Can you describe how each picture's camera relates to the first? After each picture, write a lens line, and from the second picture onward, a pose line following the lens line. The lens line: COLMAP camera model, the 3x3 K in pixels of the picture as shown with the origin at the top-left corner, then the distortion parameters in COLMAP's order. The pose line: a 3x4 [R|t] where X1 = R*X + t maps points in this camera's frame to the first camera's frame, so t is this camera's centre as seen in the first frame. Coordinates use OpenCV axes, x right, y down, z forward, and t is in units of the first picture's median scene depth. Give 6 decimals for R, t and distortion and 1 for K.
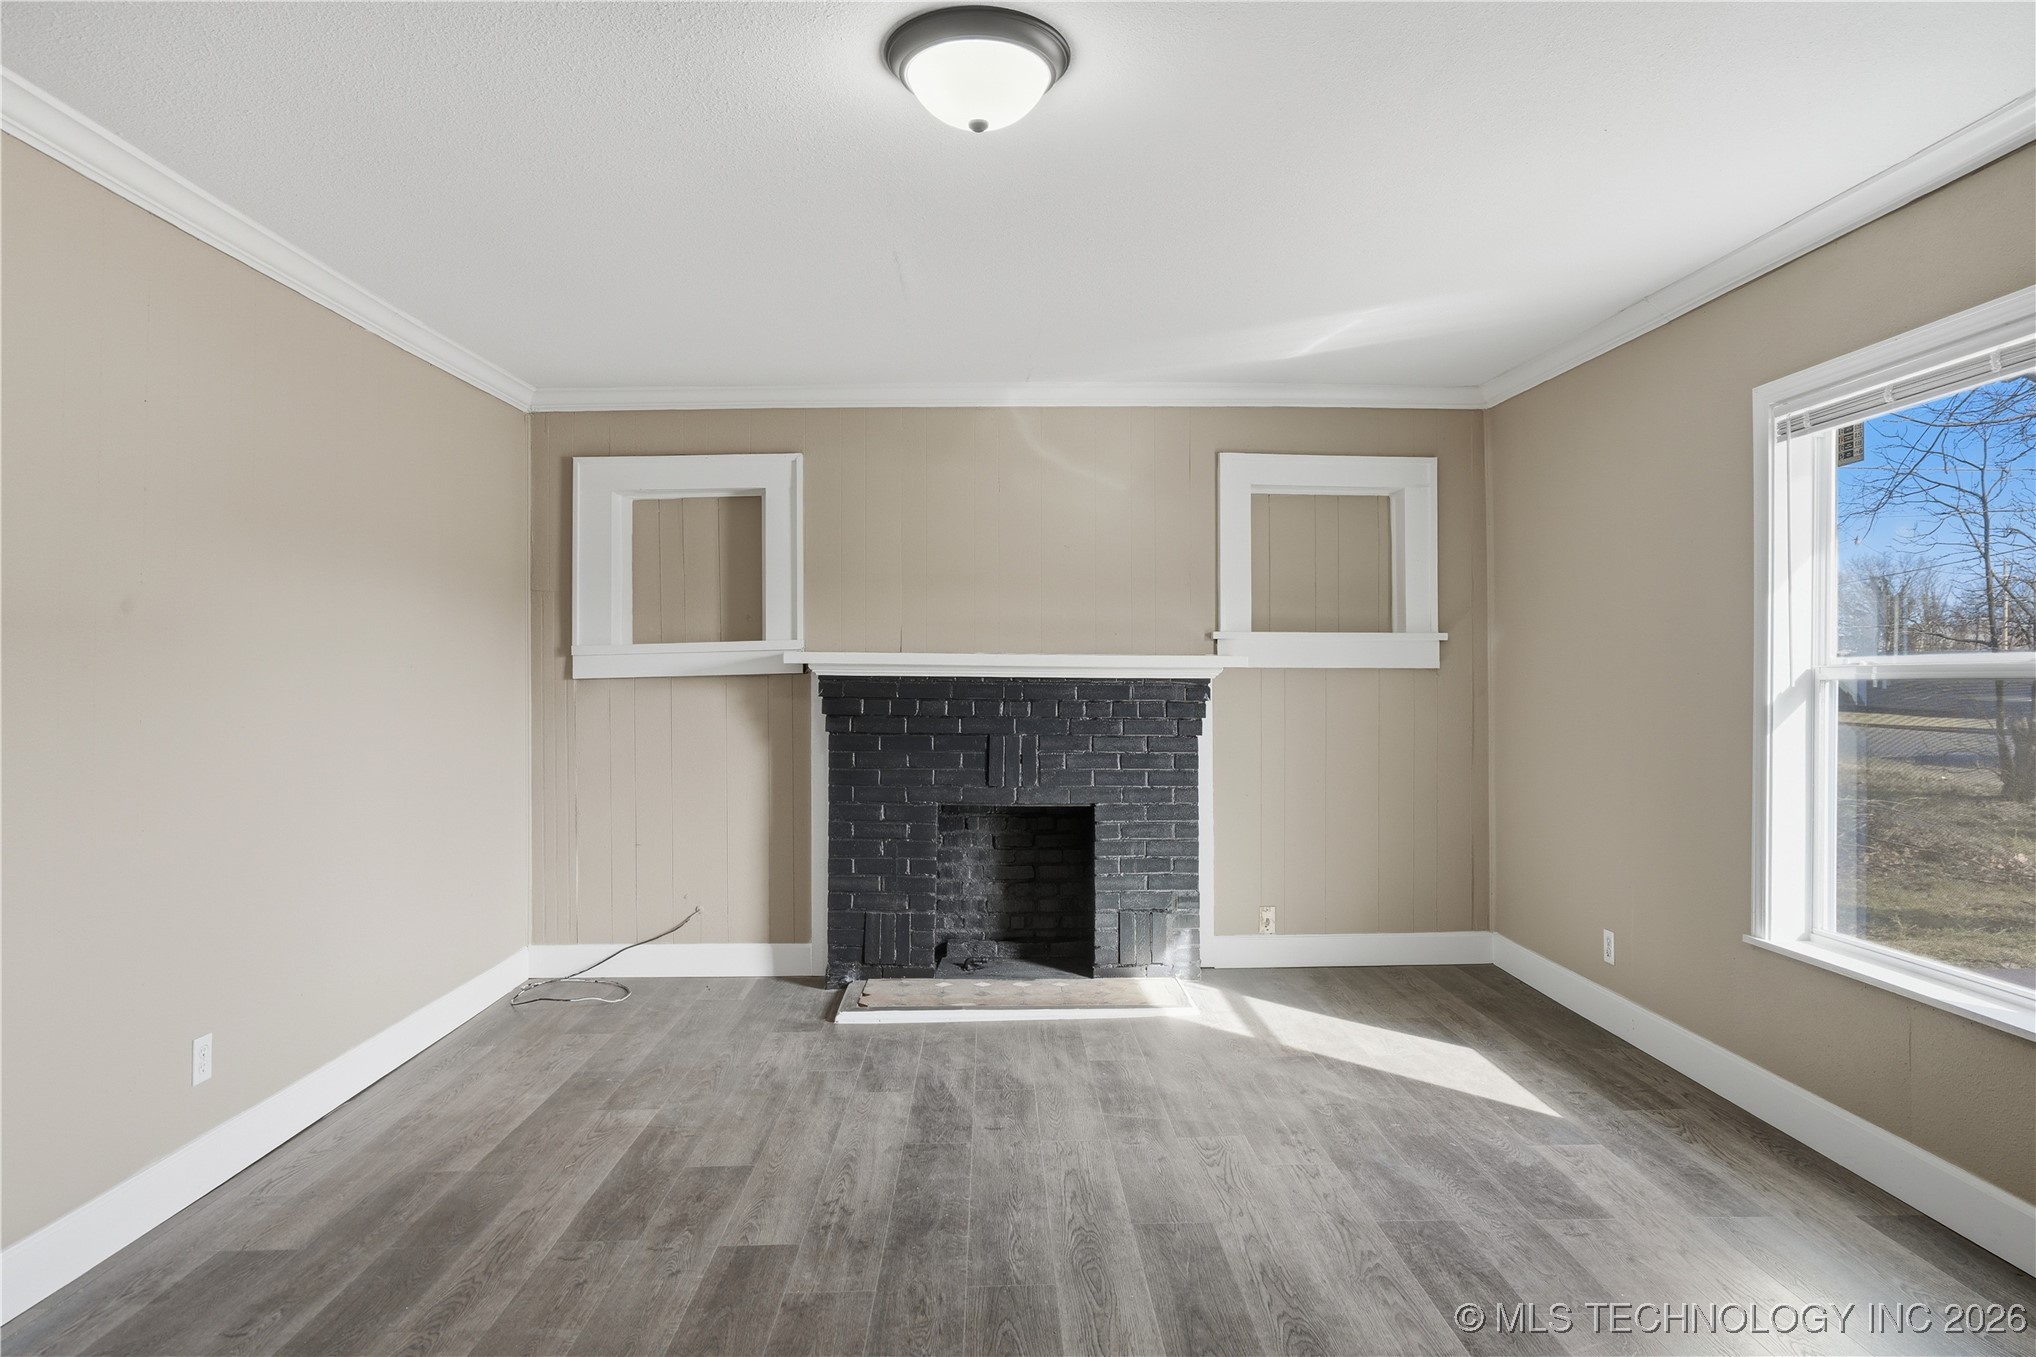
lens RADIAL K [[1228.1, 0, 1017.9], [0, 1228.1, 681.5], [0, 0, 1]] dist [-0.026513, 0.018047]
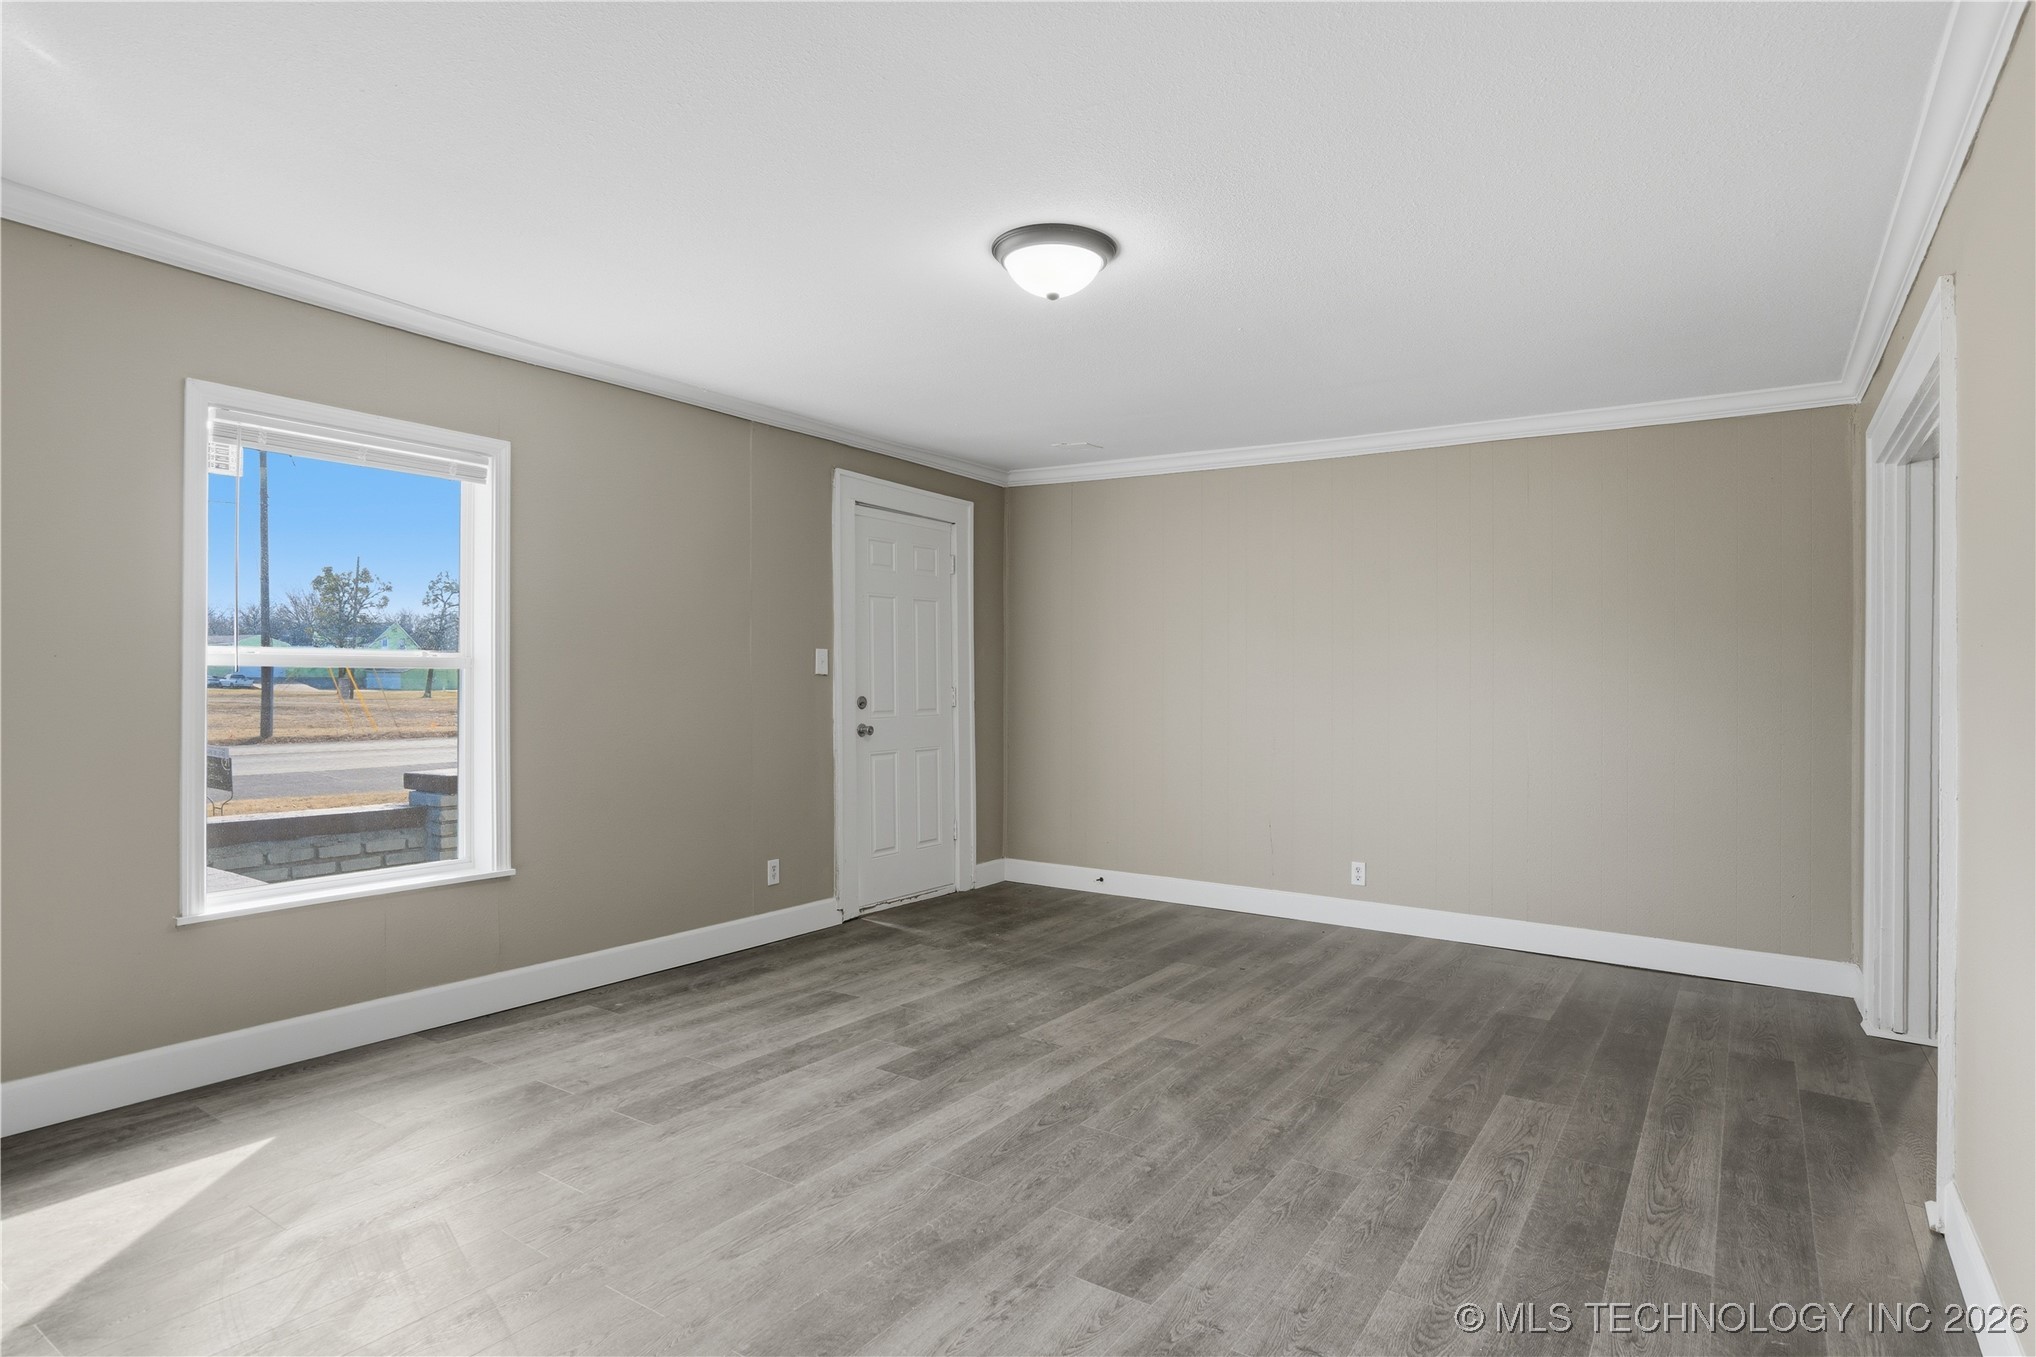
lens RADIAL K [[1106.0, 0, 1028.6], [0, 1106.0, 676.1], [0, 0, 1]] dist [-0.035834, 0.019826]
pose [[-0.820931, -0.006282, 0.570993, -0.453598], [-0.008880, 0.999959, -0.001765, 0.003538], [-0.570958, -0.006519, -0.820953, 1.238520]]
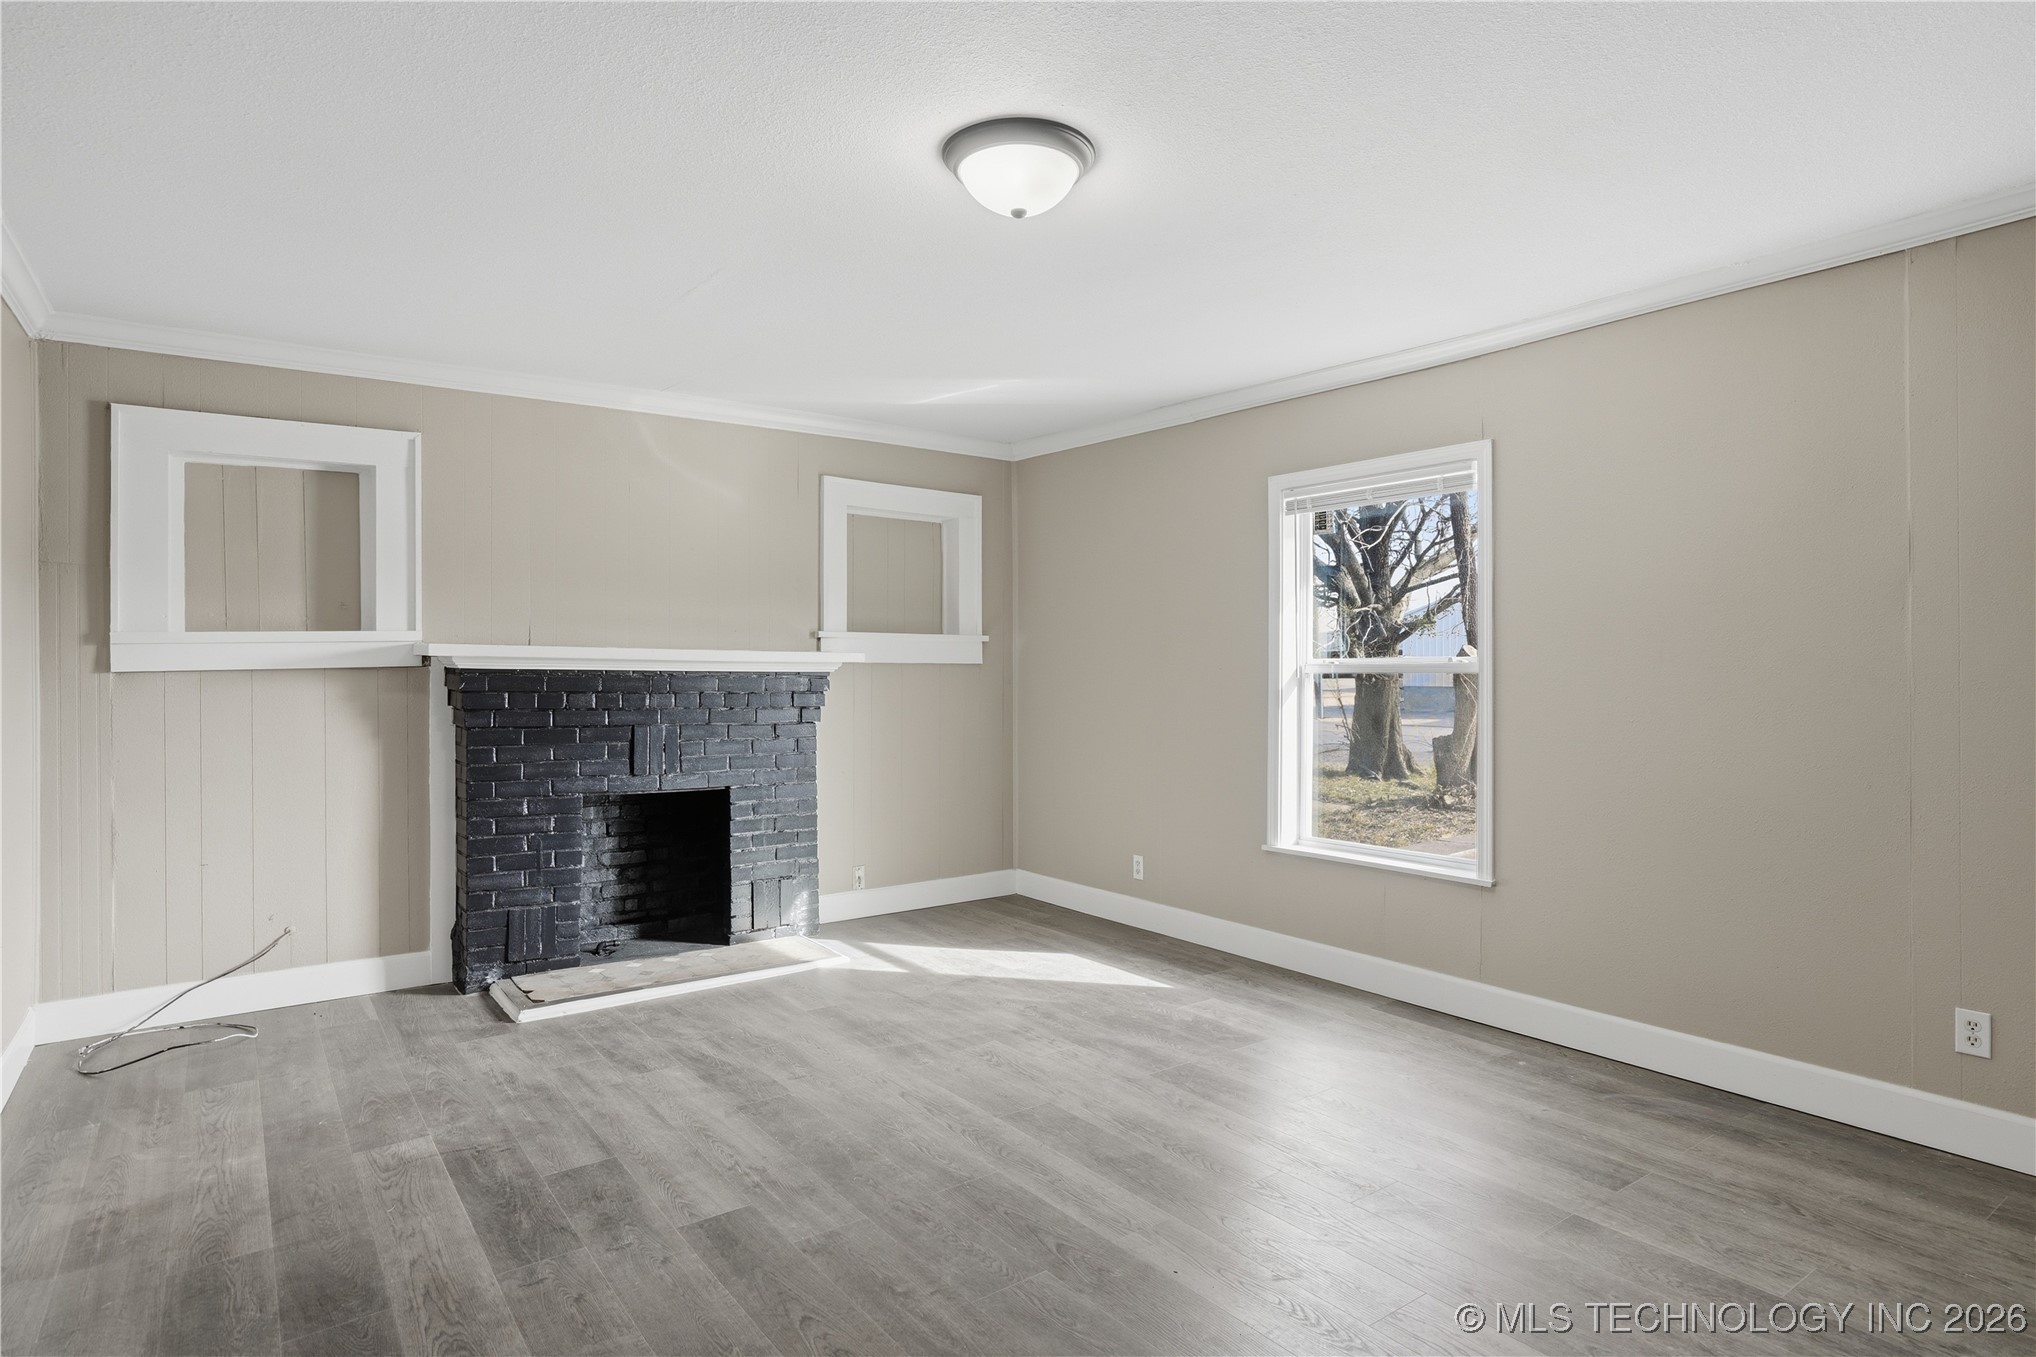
lens RADIAL K [[1106.0, 0, 1018.1], [0, 1106.0, 680.5], [0, 0, 1]] dist [-0.035834, 0.019826]
pose [[0.820898, -0.004050, 0.571061, -0.384980], [0.000488, 0.999979, 0.006390, -0.001190], [-0.571075, -0.004967, 0.820883, 0.062539]]
